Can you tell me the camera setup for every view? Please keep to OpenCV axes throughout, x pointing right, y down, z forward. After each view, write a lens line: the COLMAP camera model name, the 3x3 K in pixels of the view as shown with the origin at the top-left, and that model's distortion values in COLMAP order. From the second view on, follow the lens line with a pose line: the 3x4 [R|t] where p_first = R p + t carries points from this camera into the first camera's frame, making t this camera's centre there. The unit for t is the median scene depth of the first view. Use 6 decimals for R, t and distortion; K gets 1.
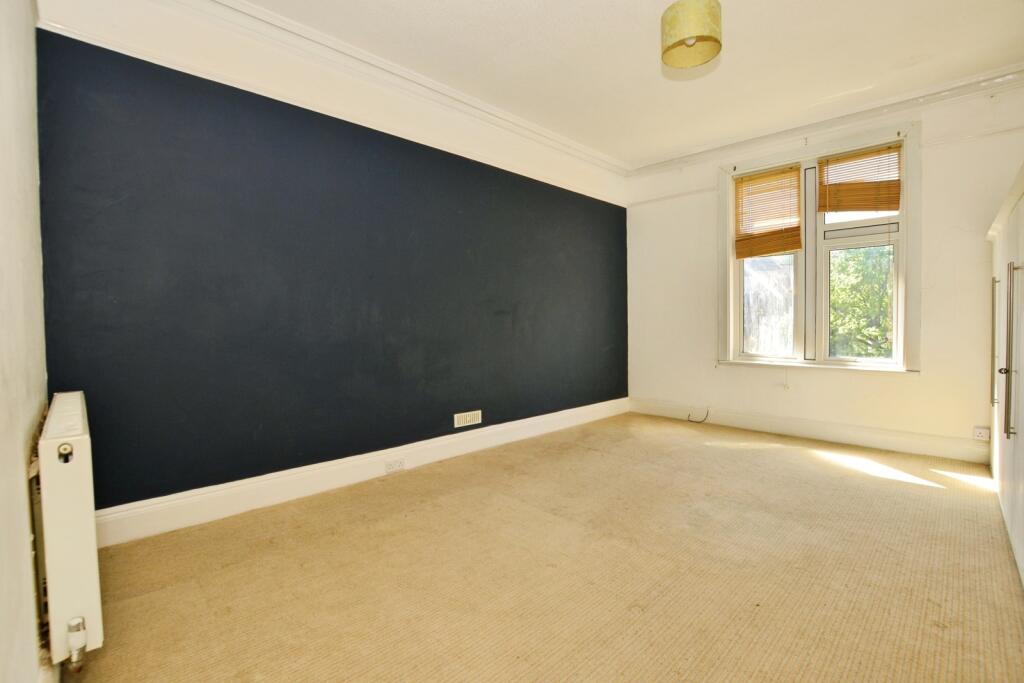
lens RADIAL K [[464.0, 0, 512.0], [0, 464.0, 341.5], [0, 0, 1]] dist [-0.029327, 0.003236]
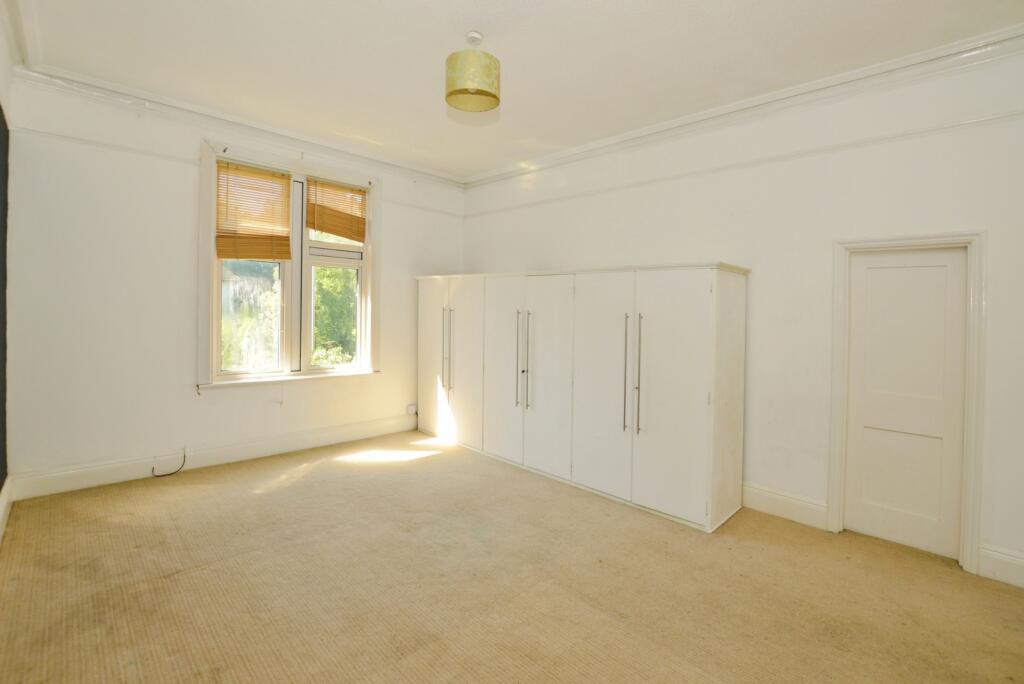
lens RADIAL K [[466.4, 0, 511.4], [0, 466.4, 315.6], [0, 0, 1]] dist [-0.027345, 0.000426]
pose [[-0.000367, -0.004701, 0.999989, -0.511362], [0.018321, 0.999821, 0.004707, -0.110663], [-0.999832, 0.018322, -0.000281, 0.738553]]
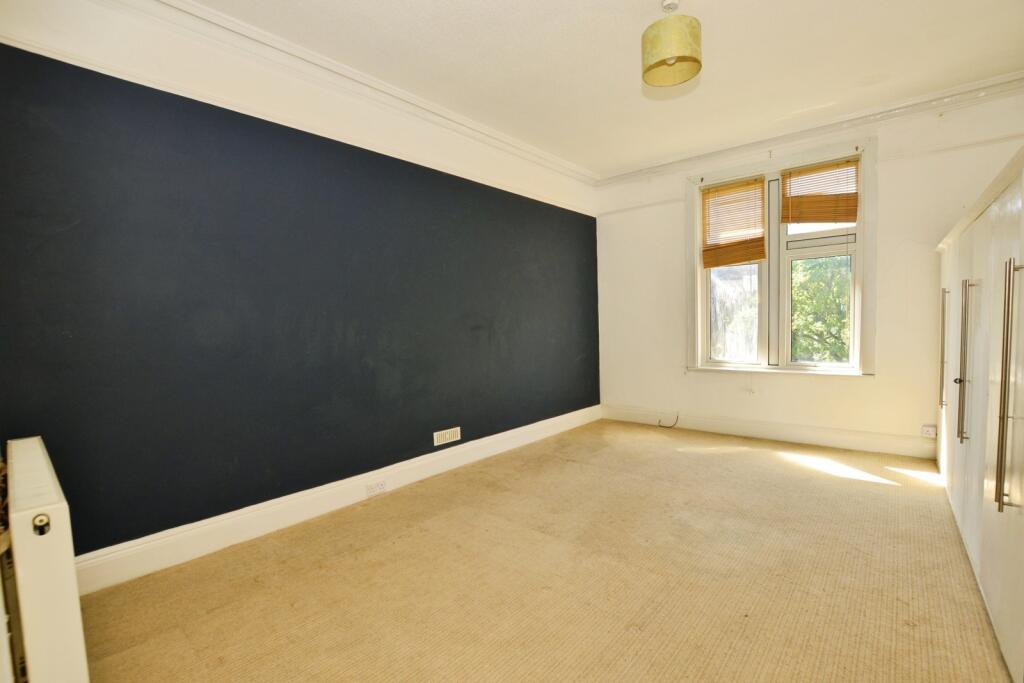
lens RADIAL K [[463.0, 0, 513.1], [0, 463.0, 359.8], [0, 0, 1]] dist [-0.030990, 0.004607]
pose [[0.996467, -0.027258, 0.079444, -0.035518], [0.024596, 0.999109, 0.034287, -0.033520], [-0.080308, -0.032212, 0.996249, 0.010256]]
